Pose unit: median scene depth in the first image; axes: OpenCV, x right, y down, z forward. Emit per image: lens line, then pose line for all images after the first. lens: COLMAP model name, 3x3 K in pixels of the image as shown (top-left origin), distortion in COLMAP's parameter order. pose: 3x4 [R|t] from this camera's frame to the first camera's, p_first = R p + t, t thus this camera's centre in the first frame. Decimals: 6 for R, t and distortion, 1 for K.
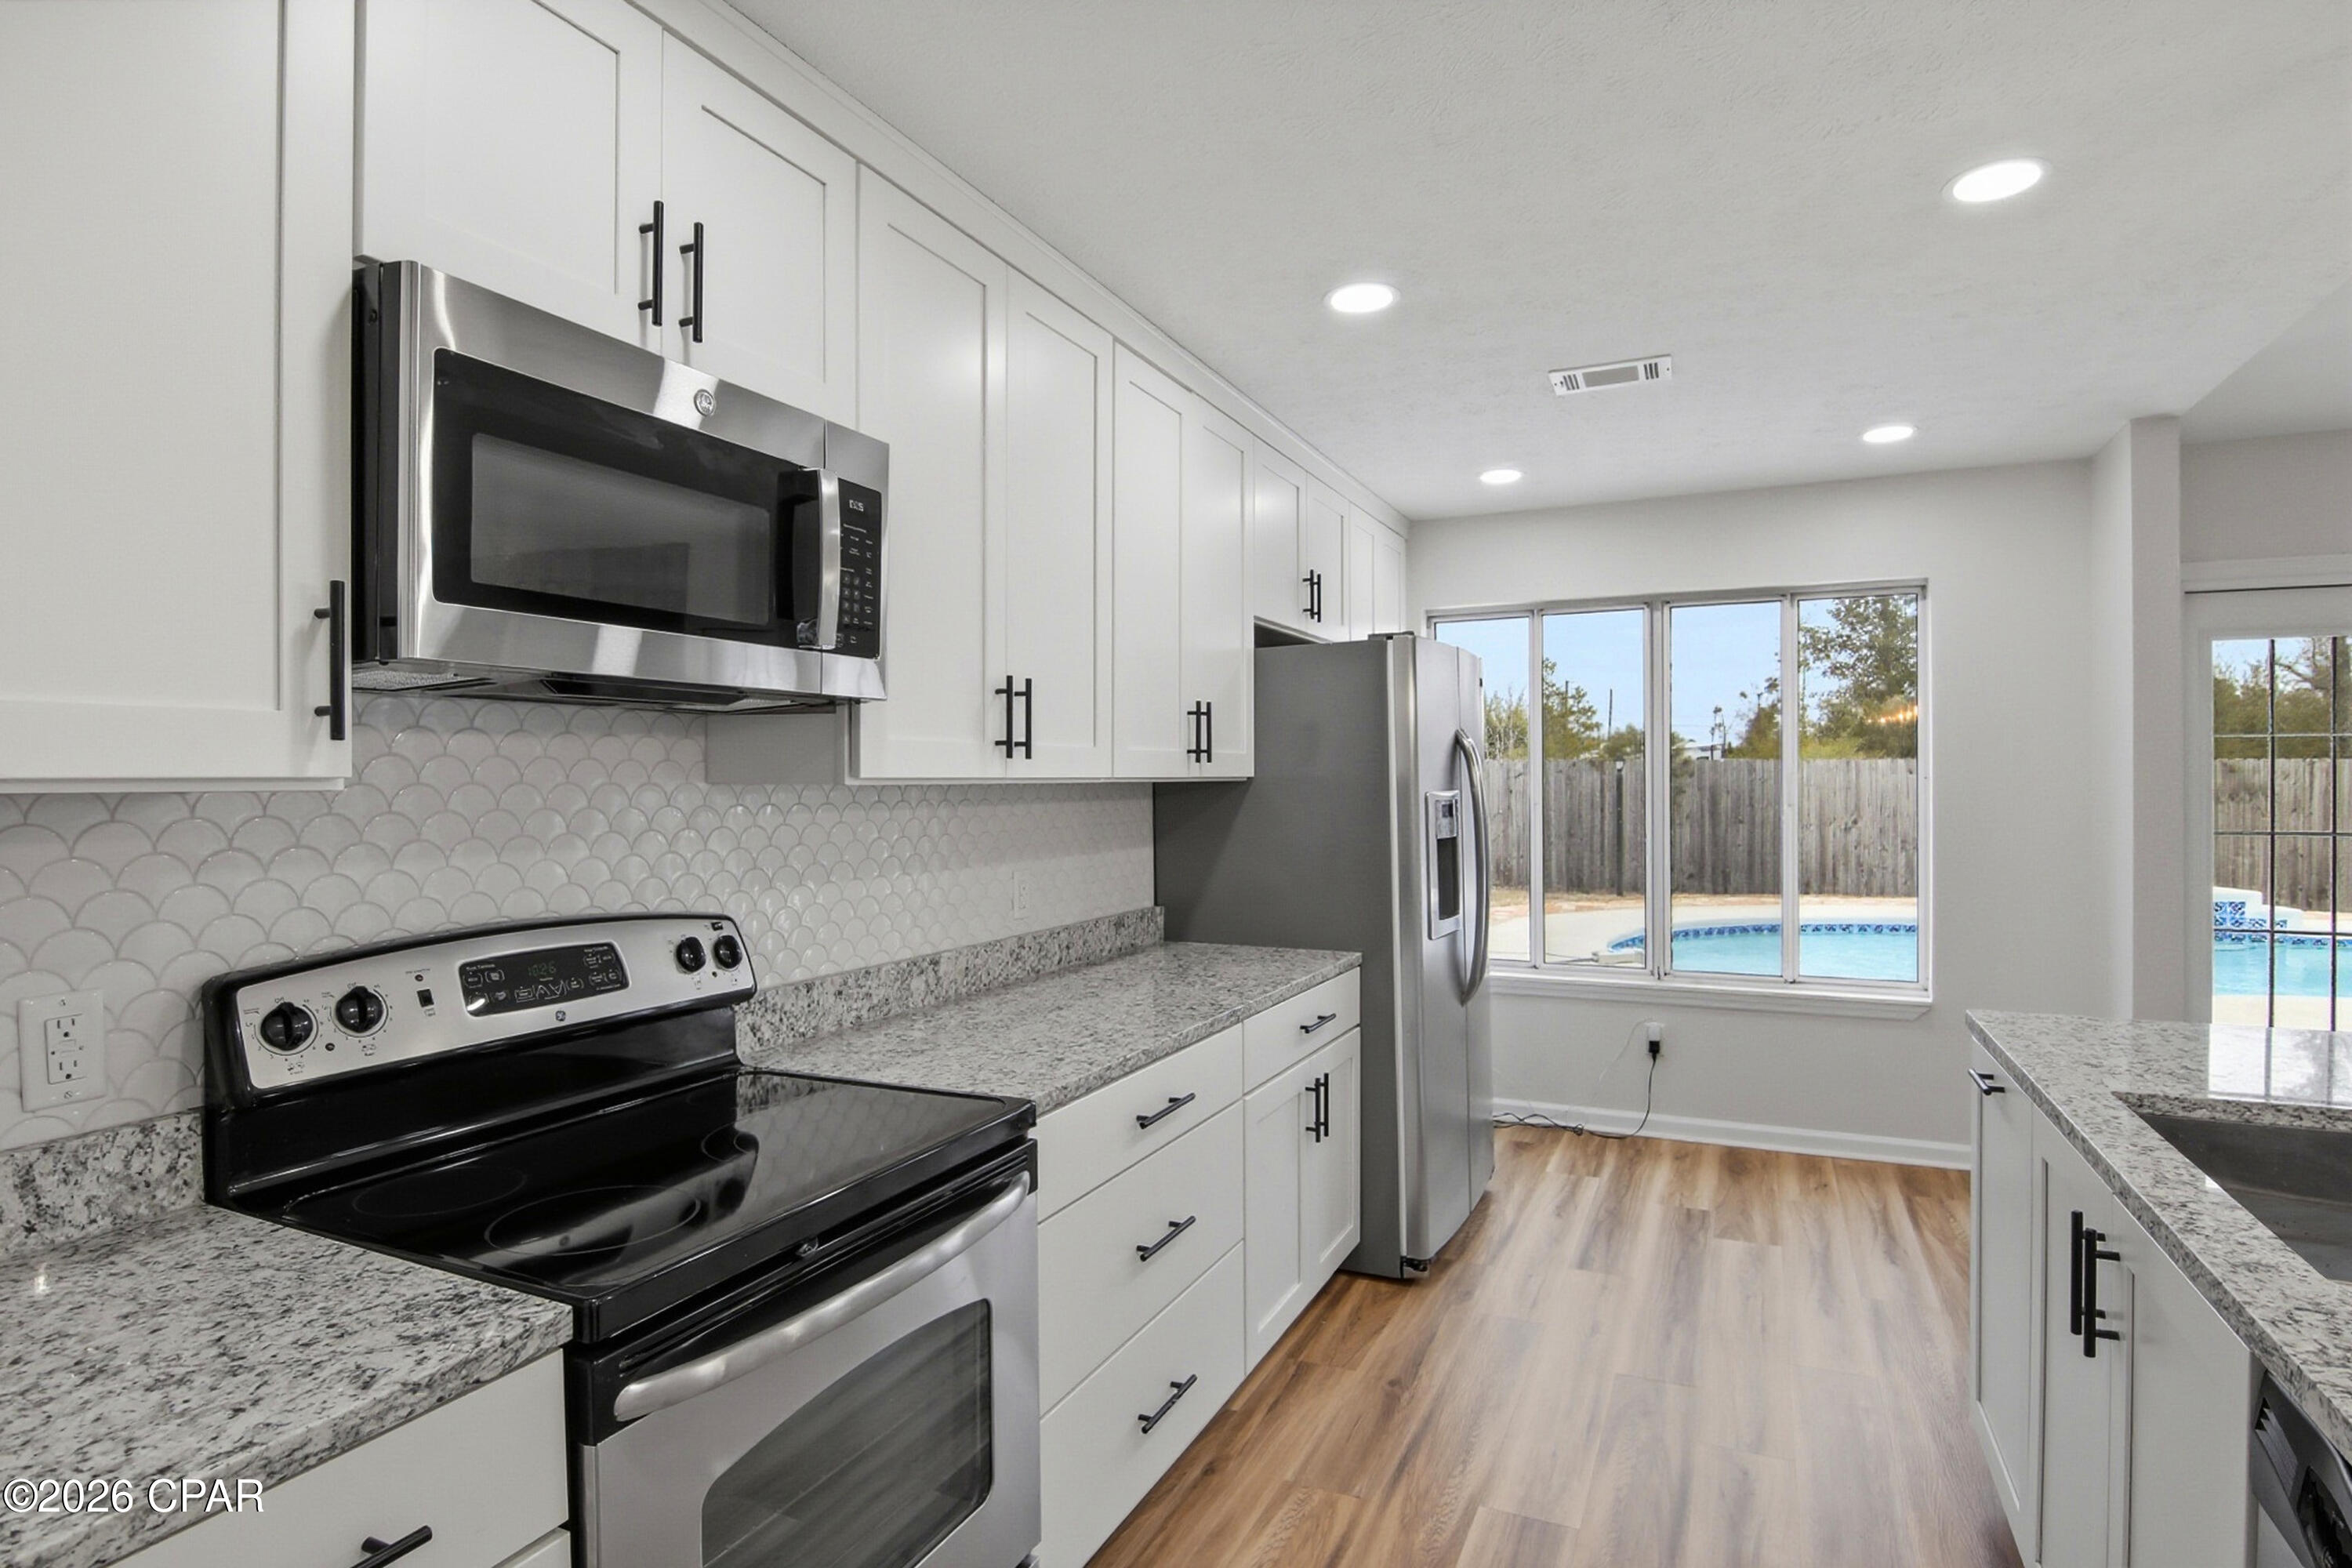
lens RADIAL K [[1211.0, 0, 1200.2], [0, 1211.0, 787.3], [0, 0, 1]] dist [-0.002367, -0.012130]
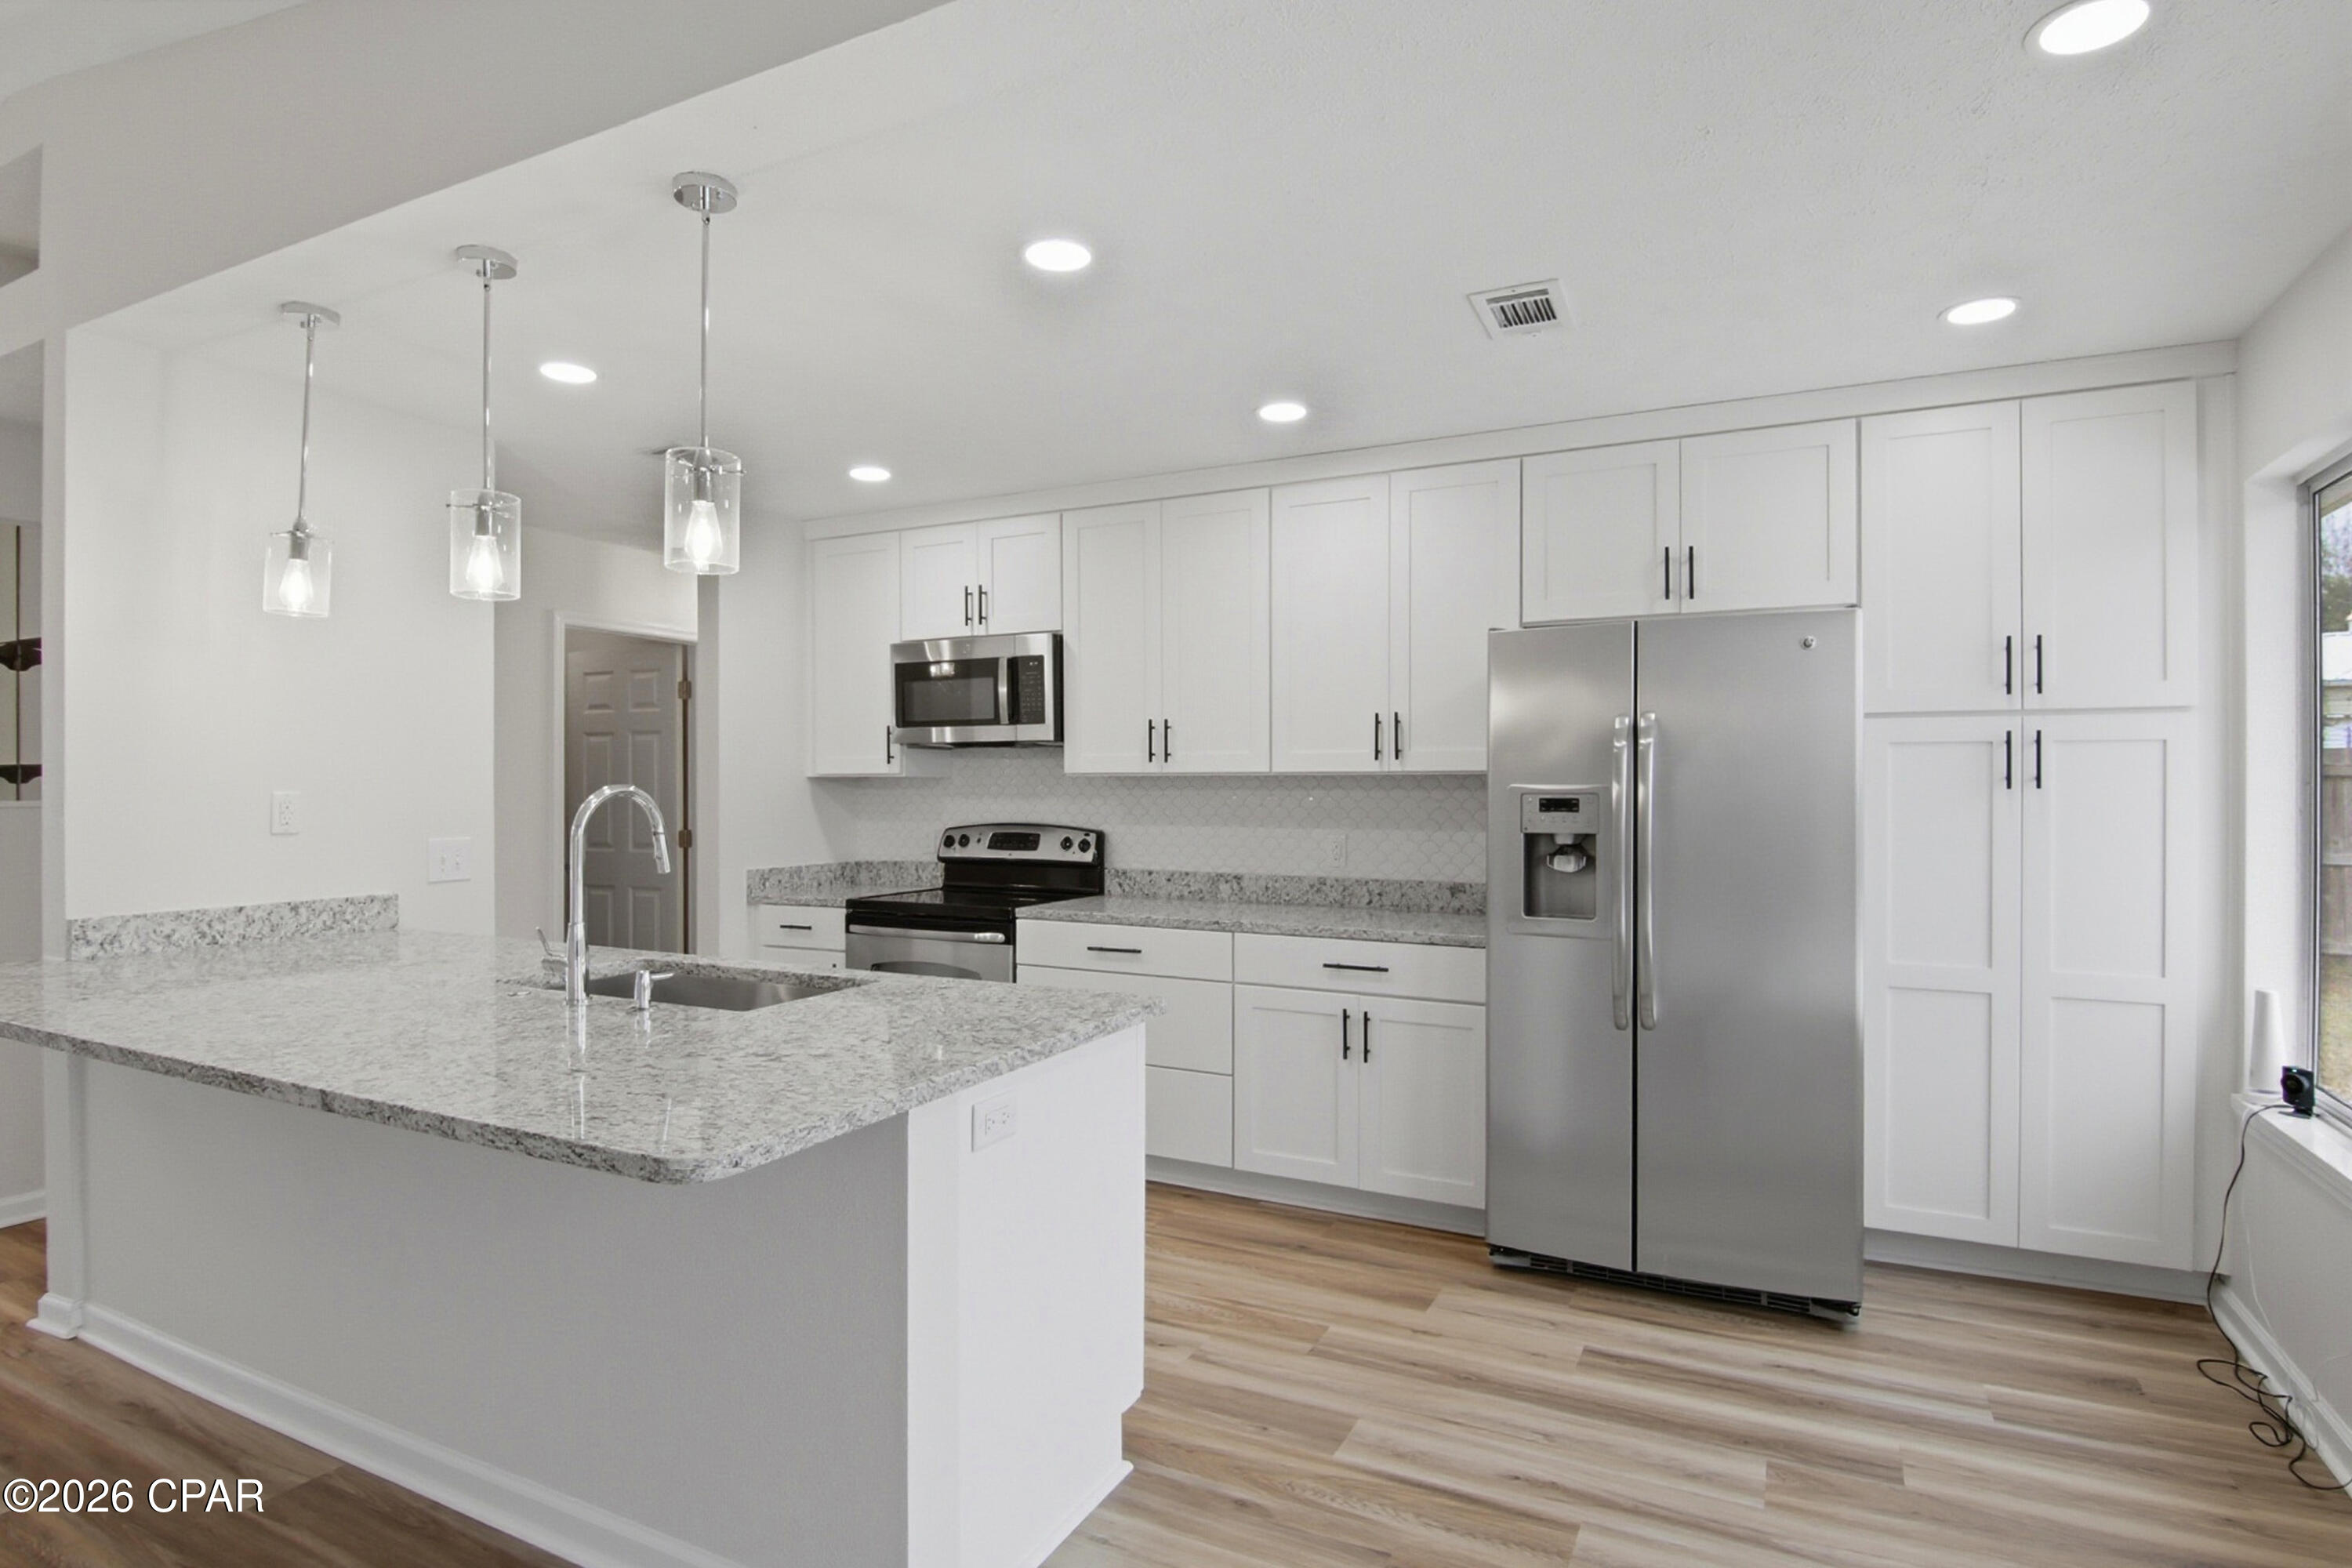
lens RADIAL K [[1211.0, 0, 1185.3], [0, 1211.0, 789.1], [0, 0, 1]] dist [-0.002367, -0.012130]
pose [[-0.034854, 0.008278, -0.999358, 1.204547], [-0.008355, 0.999928, 0.008574, 0.000580], [0.999357, 0.008649, -0.034782, 0.769022]]
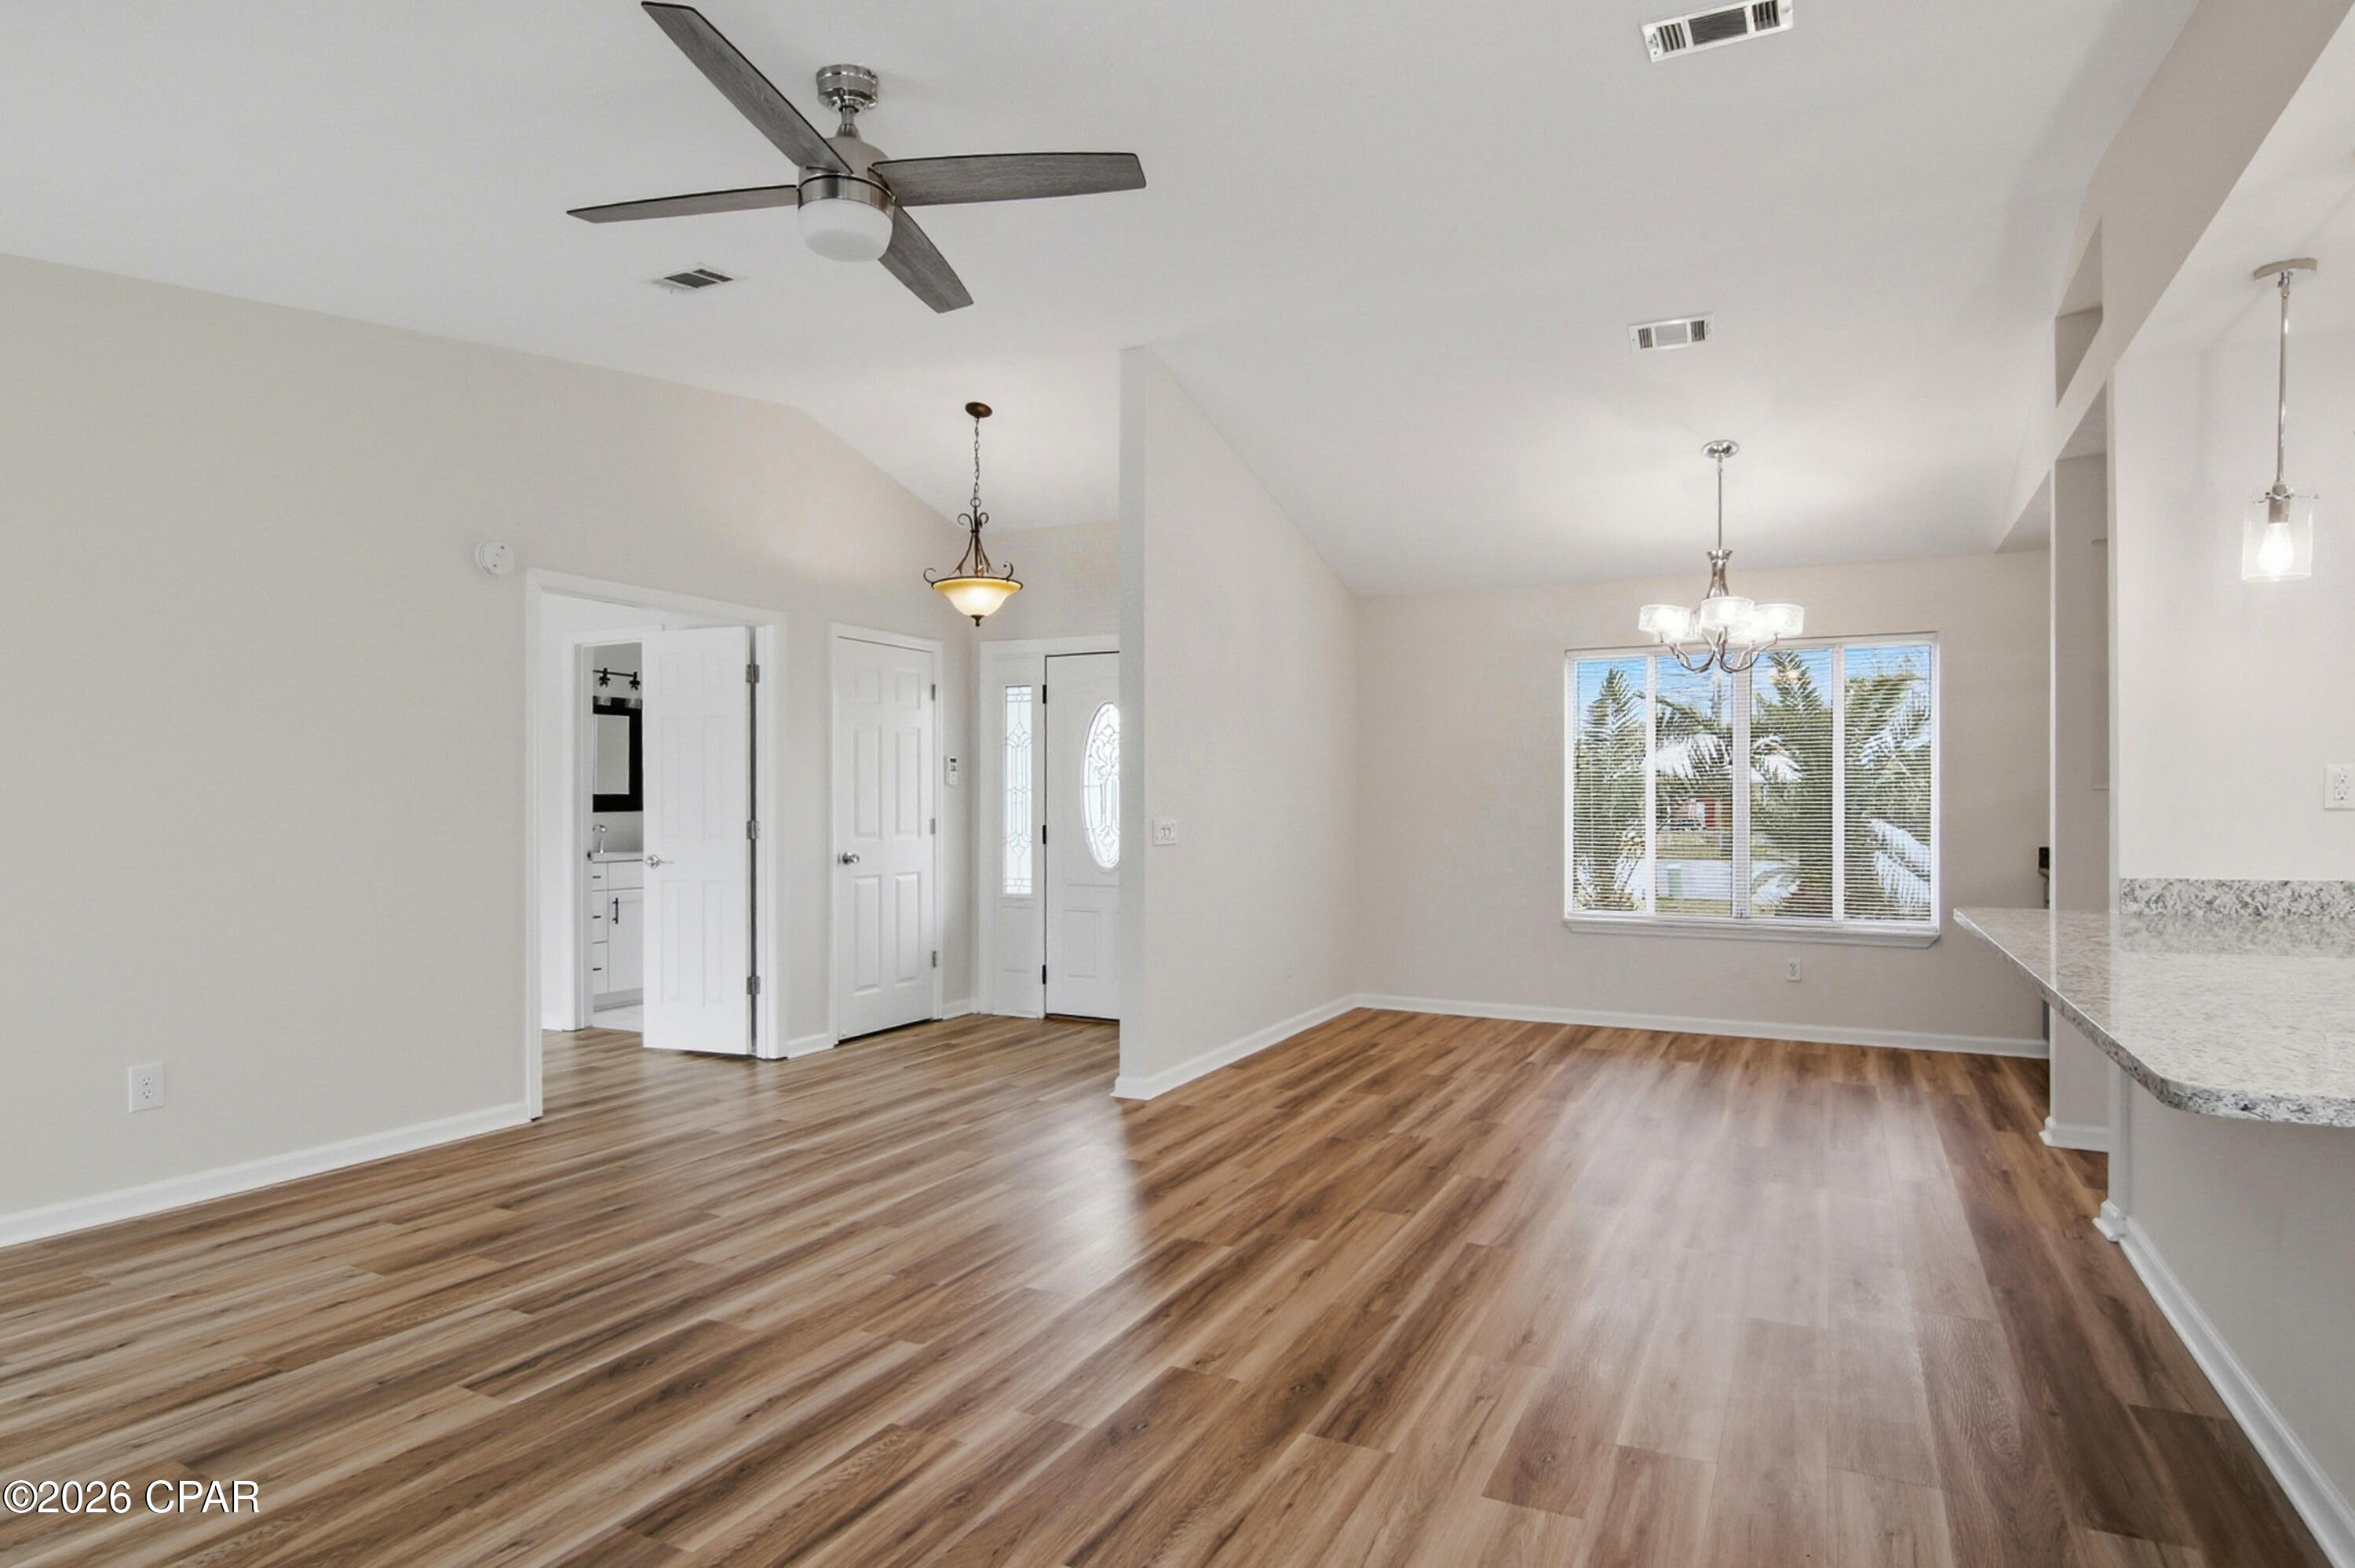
lens RADIAL K [[1287.7, 0, 1181.6], [0, 1287.7, 794.7], [0, 0, 1]] dist [-0.010641, -0.002782]
pose [[-0.999341, 0.006937, 0.035627, 1.109049], [0.006904, 0.999976, -0.001031, 0.036068], [-0.035634, -0.000784, -0.999365, 1.027188]]
